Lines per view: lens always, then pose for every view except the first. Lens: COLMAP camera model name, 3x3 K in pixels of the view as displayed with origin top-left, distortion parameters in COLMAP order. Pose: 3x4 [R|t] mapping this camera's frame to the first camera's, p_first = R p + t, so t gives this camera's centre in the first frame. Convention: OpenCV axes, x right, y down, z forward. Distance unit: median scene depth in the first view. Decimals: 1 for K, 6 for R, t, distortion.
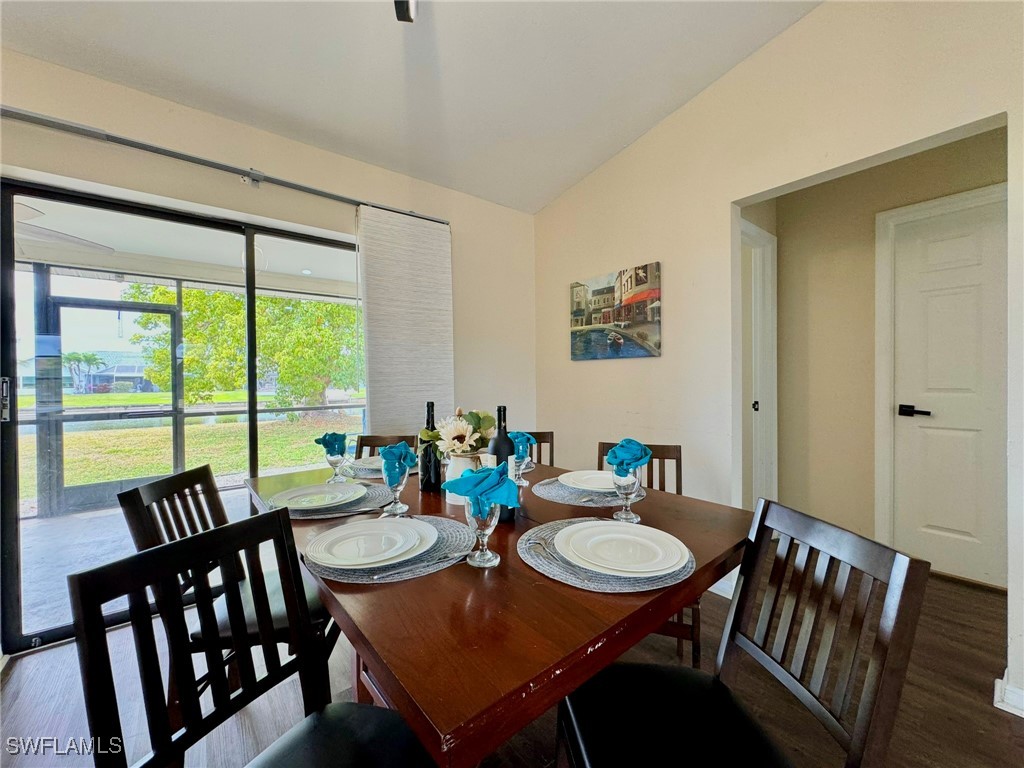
lens RADIAL K [[407.7, 0, 516.2], [0, 407.7, 381.2], [0, 0, 1]] dist [-0.000124, 0.000173]
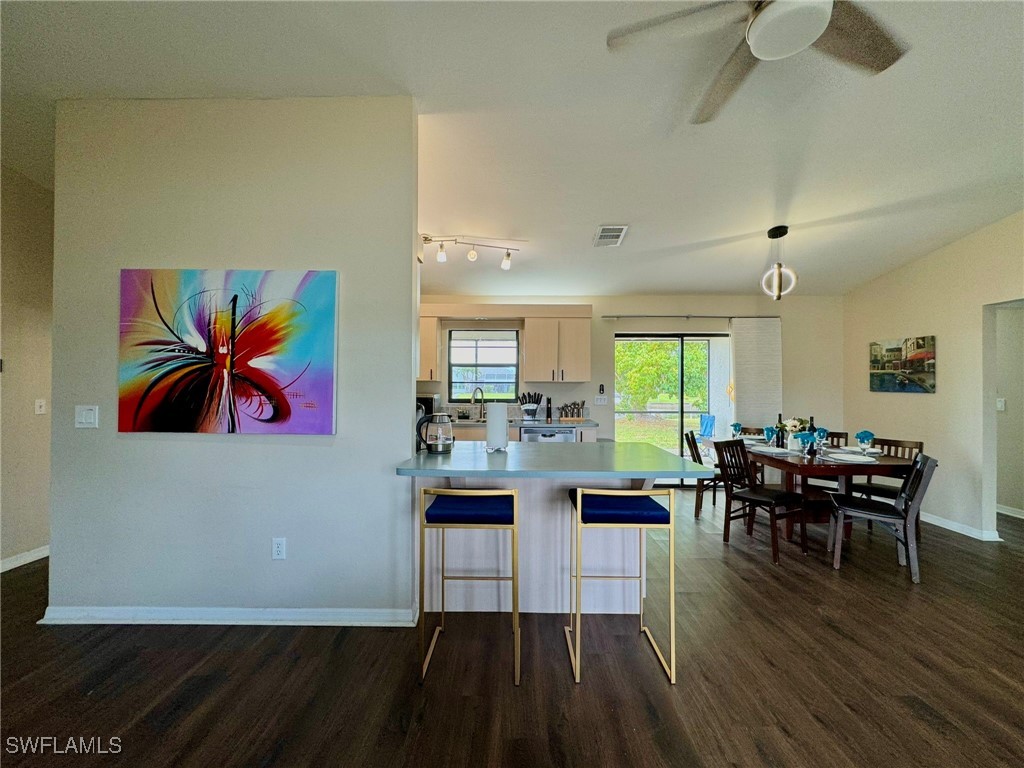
lens RADIAL K [[407.7, 0, 513.9], [0, 407.7, 382.7], [0, 0, 1]] dist [-0.000124, 0.000173]
pose [[0.775284, 0.008795, -0.631552, 0.075013], [-0.014946, 0.999879, -0.004423, -0.068046], [0.631436, 0.012868, 0.775321, -1.301454]]
